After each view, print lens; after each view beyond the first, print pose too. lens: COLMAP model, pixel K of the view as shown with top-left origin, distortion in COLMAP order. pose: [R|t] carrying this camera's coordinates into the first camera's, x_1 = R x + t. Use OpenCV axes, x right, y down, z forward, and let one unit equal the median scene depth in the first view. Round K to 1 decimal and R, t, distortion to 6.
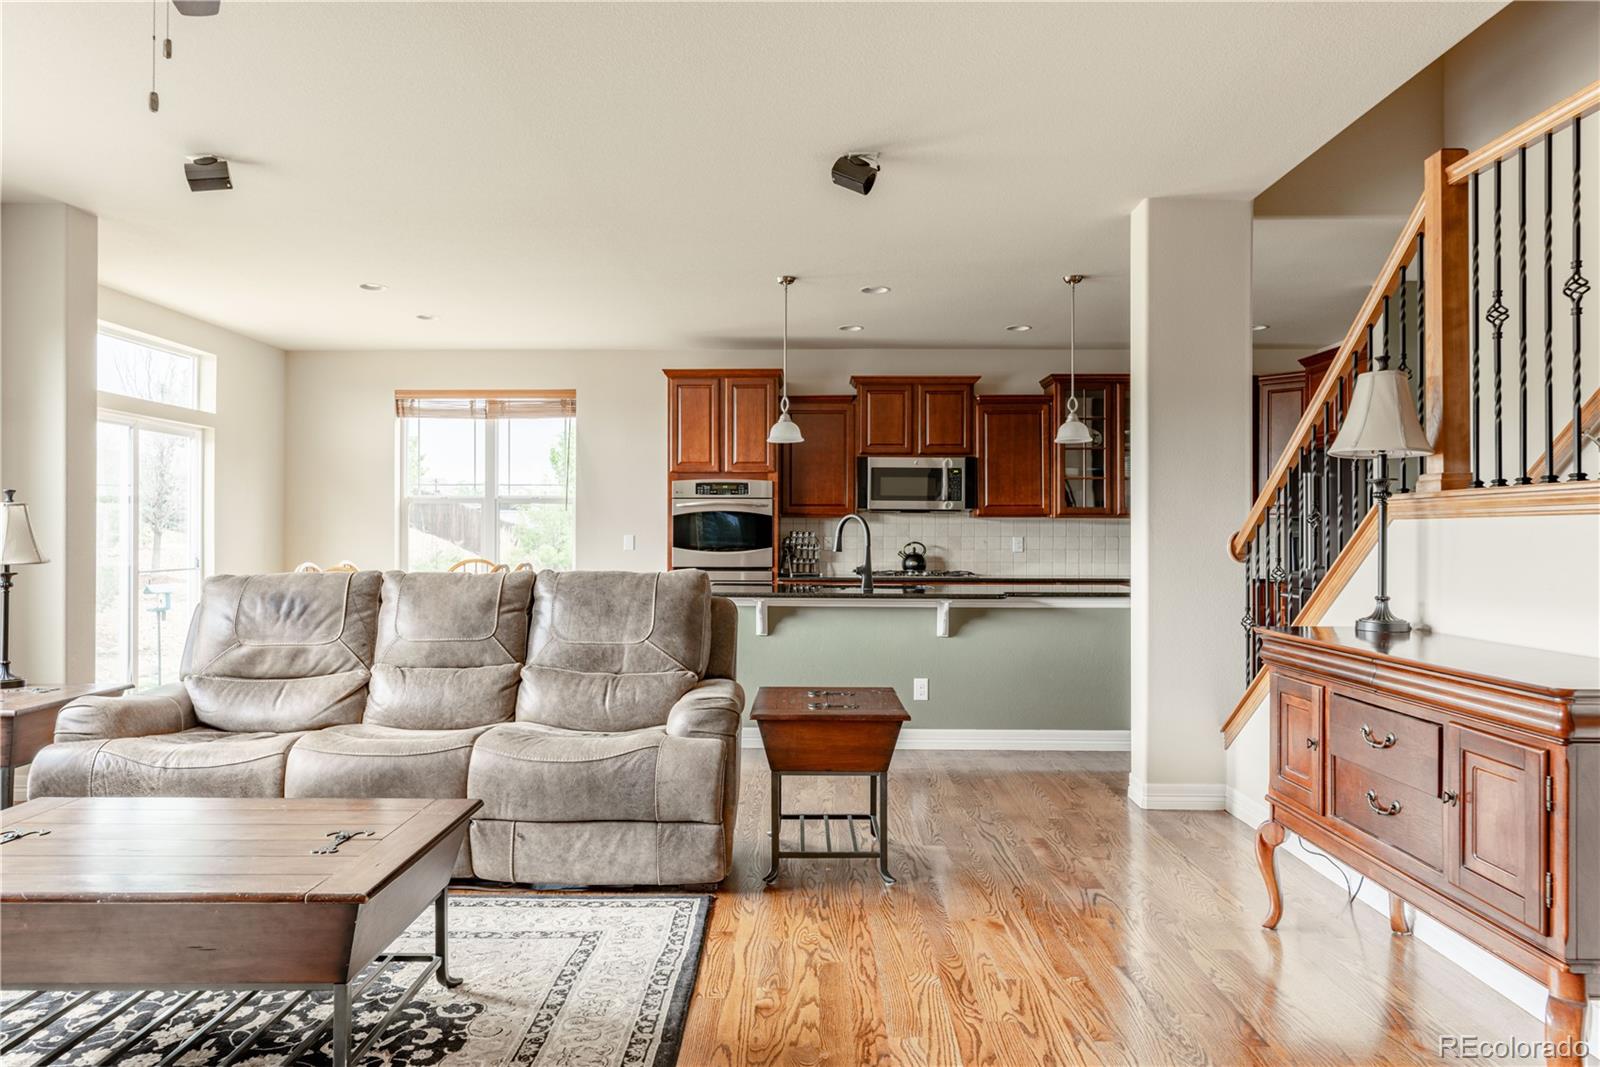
lens RADIAL K [[1030.1, 0, 800.0], [0, 1030.1, 533.5], [0, 0, 1]] dist [0.006077, 0.002430]
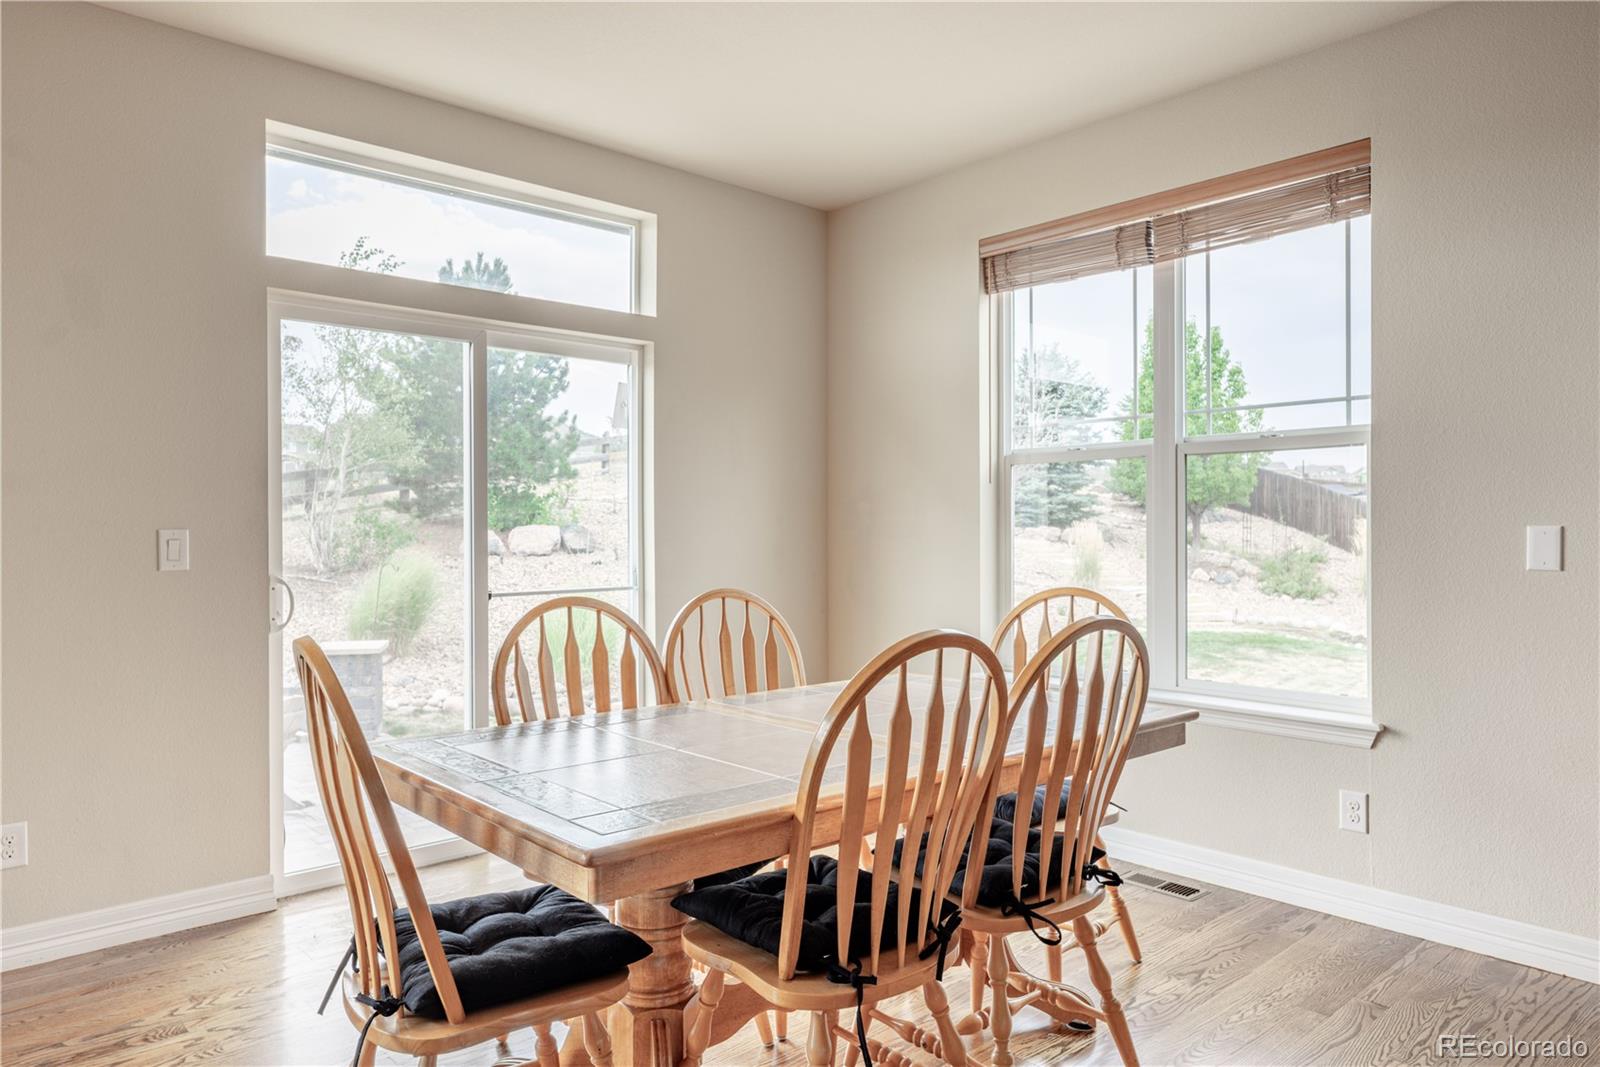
lens RADIAL K [[1025.5, 0, 800.0], [0, 1025.5, 533.5], [0, 0, 1]] dist [0.005882, 0.001205]
pose [[0.676779, 0.000587, -0.736186, -0.093651], [0.004401, 0.999979, 0.004844, 0.001204], [0.736173, -0.006518, 0.676762, 0.668044]]
